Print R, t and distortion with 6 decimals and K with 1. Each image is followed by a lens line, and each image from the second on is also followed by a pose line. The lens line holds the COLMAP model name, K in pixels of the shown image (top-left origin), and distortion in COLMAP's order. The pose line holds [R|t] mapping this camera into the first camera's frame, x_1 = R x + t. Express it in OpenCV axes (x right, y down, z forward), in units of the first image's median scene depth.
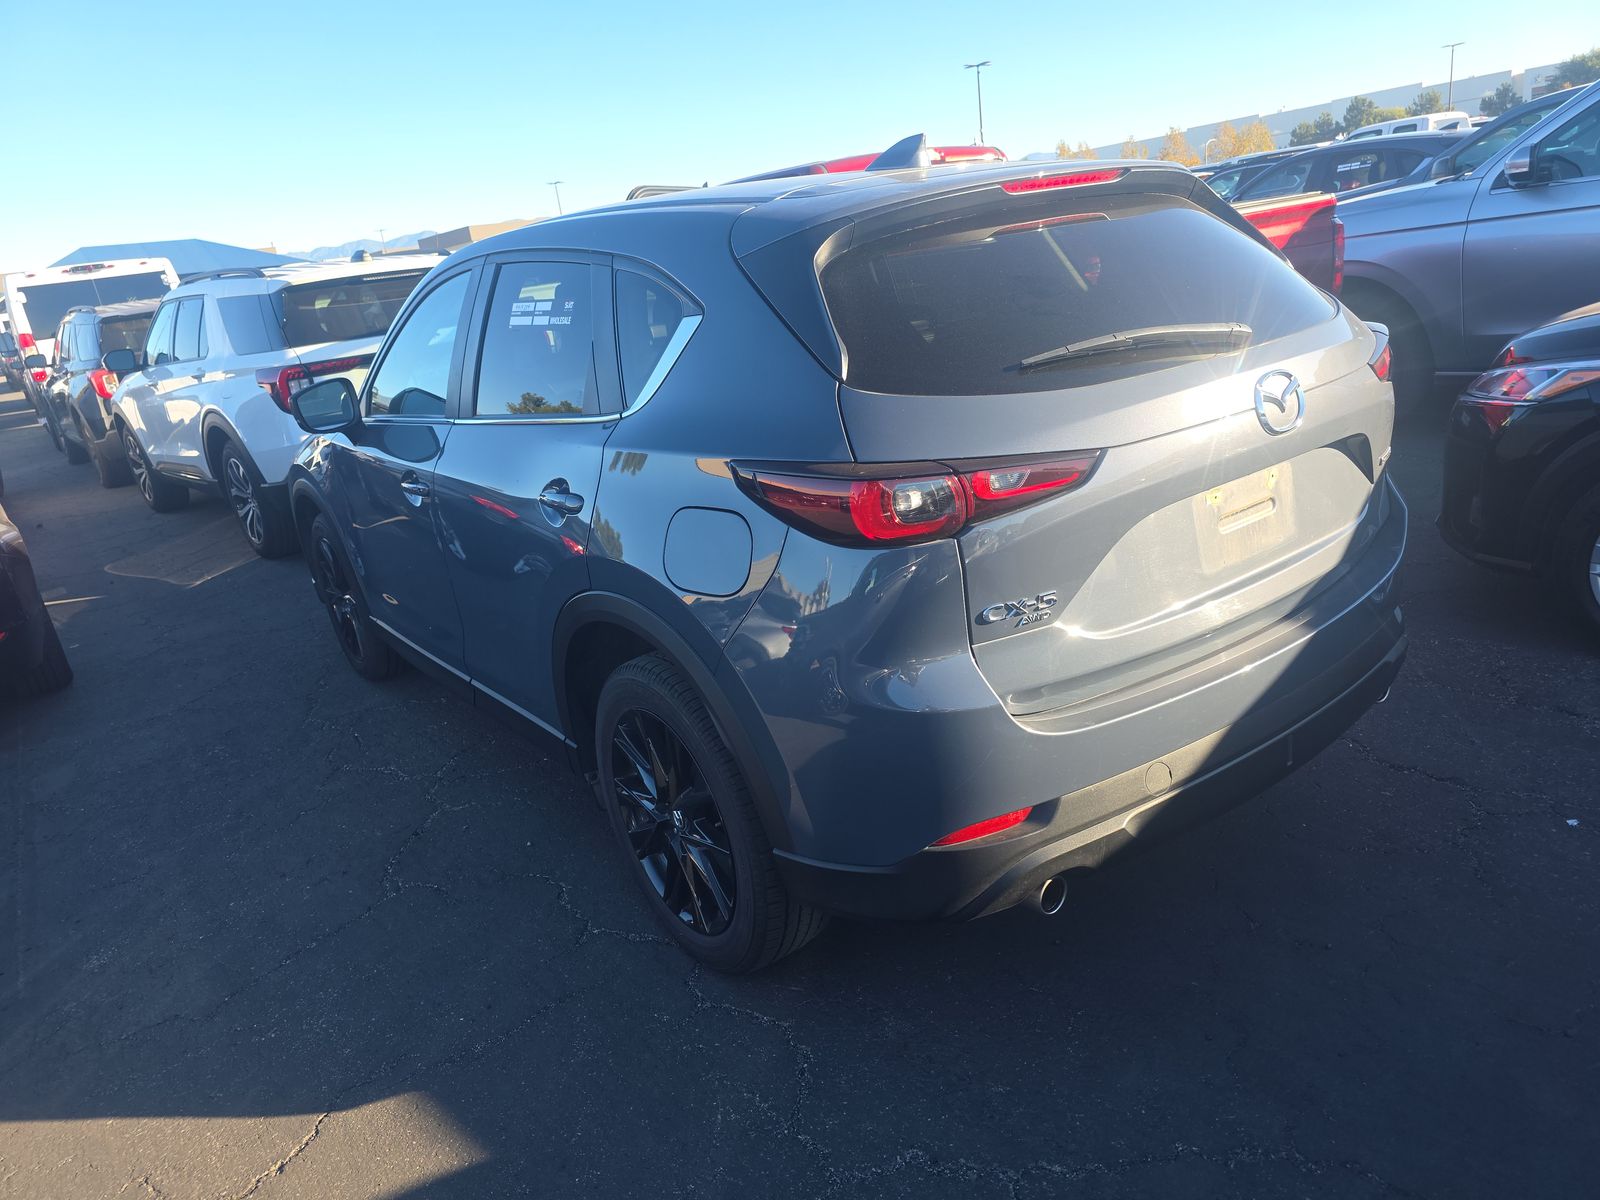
lens RADIAL K [[1059.5, 0, 819.7], [0, 1059.5, 607.3], [0, 0, 1]] dist [0.037968, -0.042636]
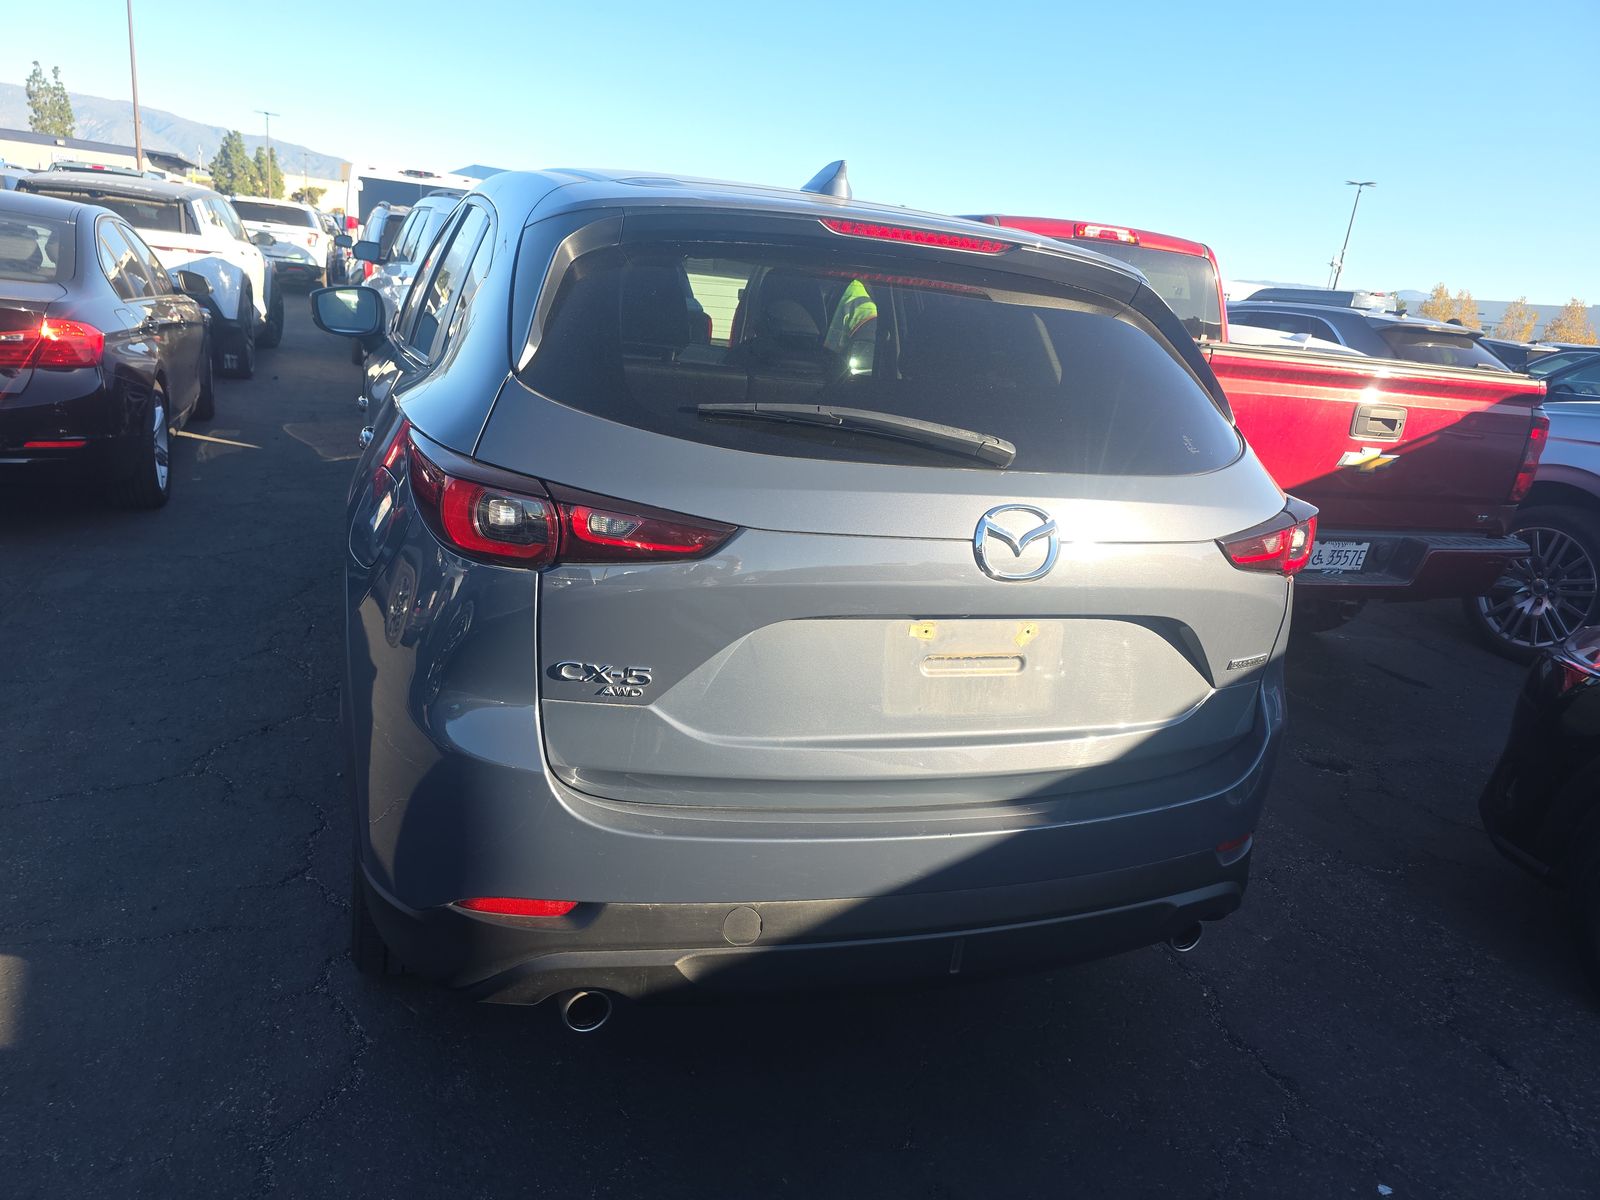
lens RADIAL K [[1059.5, 0, 819.7], [0, 1059.5, 607.3], [0, 0, 1]] dist [0.037968, -0.042636]
pose [[0.929926, 0.303869, -0.207127, 0.487874], [-0.311577, 0.950209, -0.004850, -0.096690], [0.195340, 0.069046, 0.978302, 0.177096]]
